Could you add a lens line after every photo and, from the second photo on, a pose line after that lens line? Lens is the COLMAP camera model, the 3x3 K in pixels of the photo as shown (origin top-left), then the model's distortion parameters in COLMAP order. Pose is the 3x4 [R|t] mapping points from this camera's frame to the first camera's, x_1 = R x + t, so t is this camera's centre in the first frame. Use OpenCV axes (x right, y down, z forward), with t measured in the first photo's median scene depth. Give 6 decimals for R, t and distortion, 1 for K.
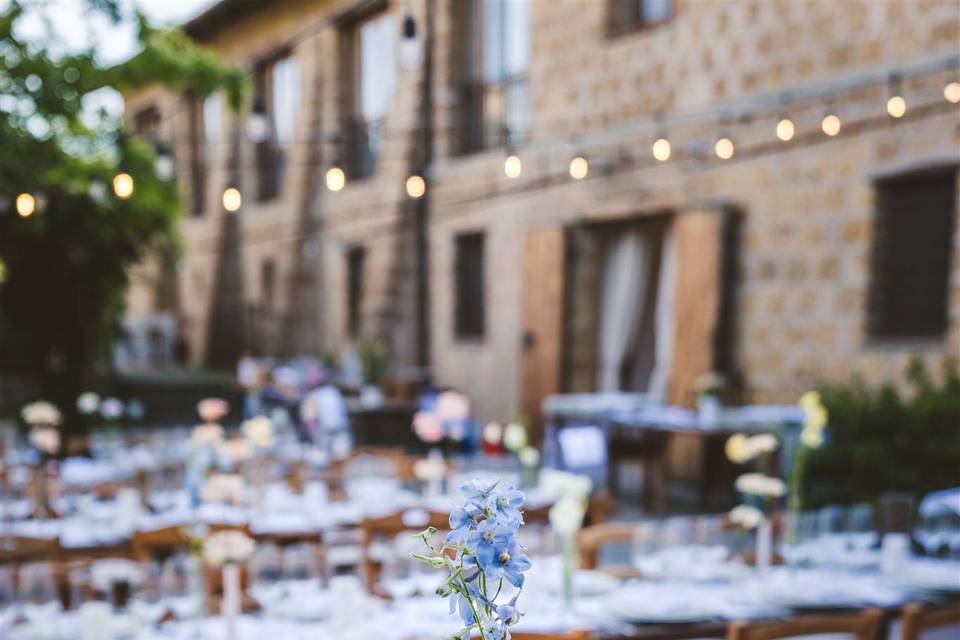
lens RADIAL K [[635.0, 0, 480.0], [0, 635.0, 320.0], [0, 0, 1]] dist [0.002227, -0.003582]
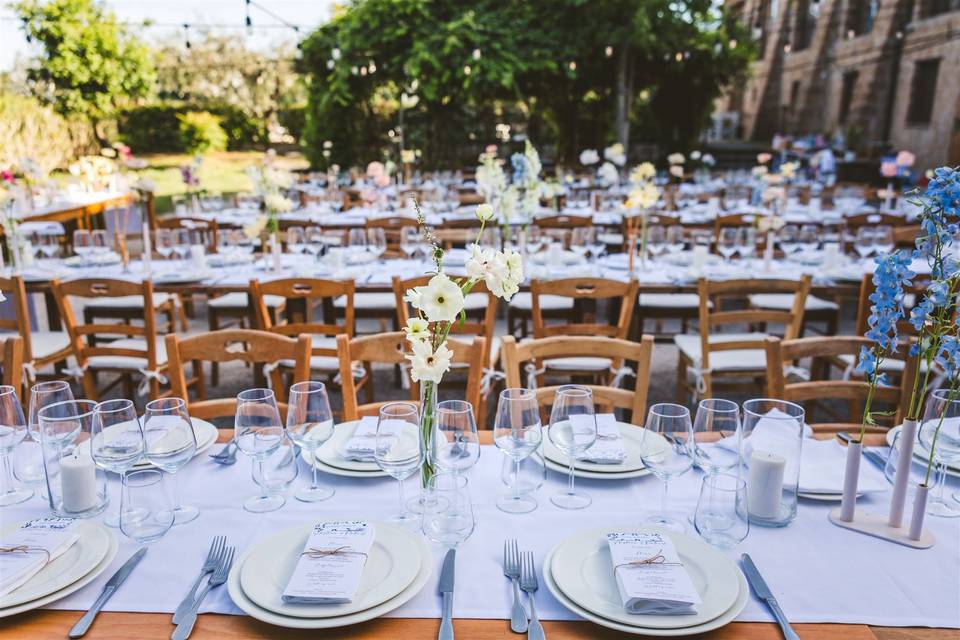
lens RADIAL K [[627.6, 0, 479.5], [0, 627.6, 280.9], [0, 0, 1]] dist [-0.000251, 0.000753]
pose [[0.903432, 0.094571, -0.418172, -0.359122], [-0.037210, 0.988983, 0.143274, 0.267777], [0.427114, -0.113878, 0.896998, -1.178322]]
